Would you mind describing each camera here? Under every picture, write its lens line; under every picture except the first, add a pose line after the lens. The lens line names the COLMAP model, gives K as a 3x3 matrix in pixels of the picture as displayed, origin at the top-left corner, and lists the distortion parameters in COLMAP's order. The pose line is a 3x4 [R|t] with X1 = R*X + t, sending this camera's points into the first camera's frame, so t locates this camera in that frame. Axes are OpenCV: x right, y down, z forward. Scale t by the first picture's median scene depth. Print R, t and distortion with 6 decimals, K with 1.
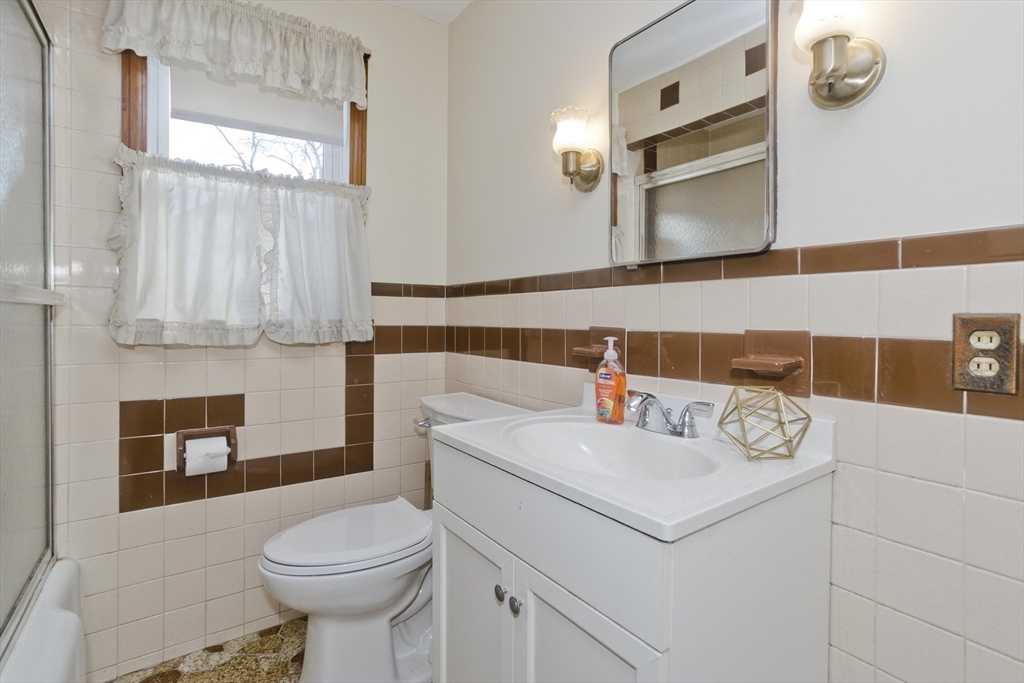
lens RADIAL K [[525.2, 0, 513.7], [0, 525.2, 314.7], [0, 0, 1]] dist [-0.025513, 0.048326]
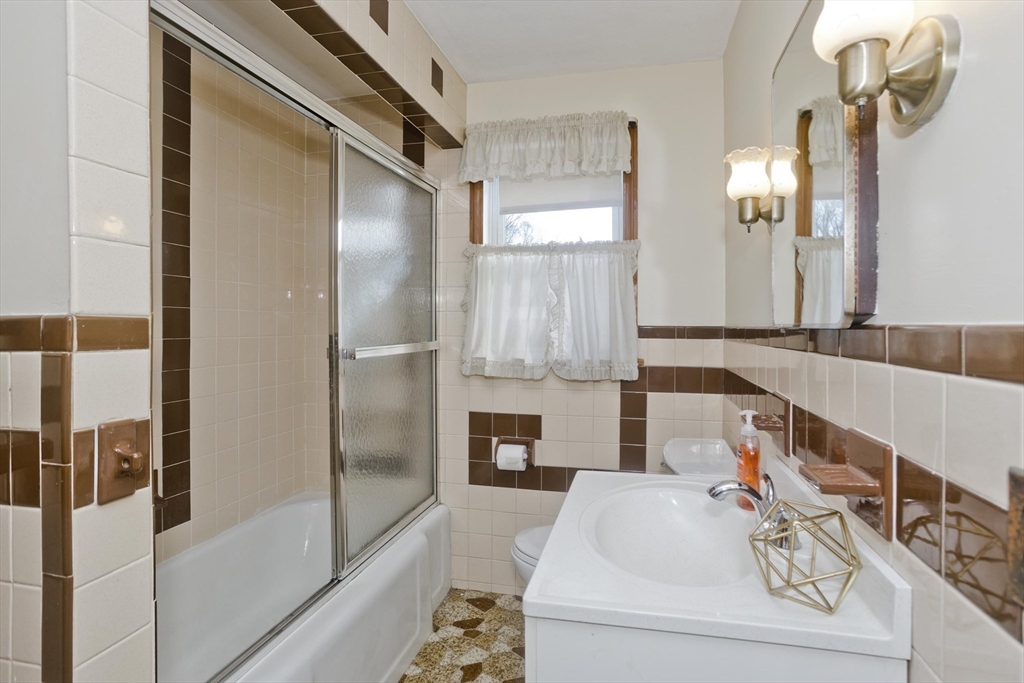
lens RADIAL K [[518.2, 0, 514.5], [0, 518.2, 326.2], [0, 0, 1]] dist [-0.000266, 0.000223]
pose [[0.672402, -0.001080, -0.740185, 0.412241], [0.002058, 0.999998, 0.000410, -0.074364], [0.740183, -0.001799, 0.672403, 0.085327]]
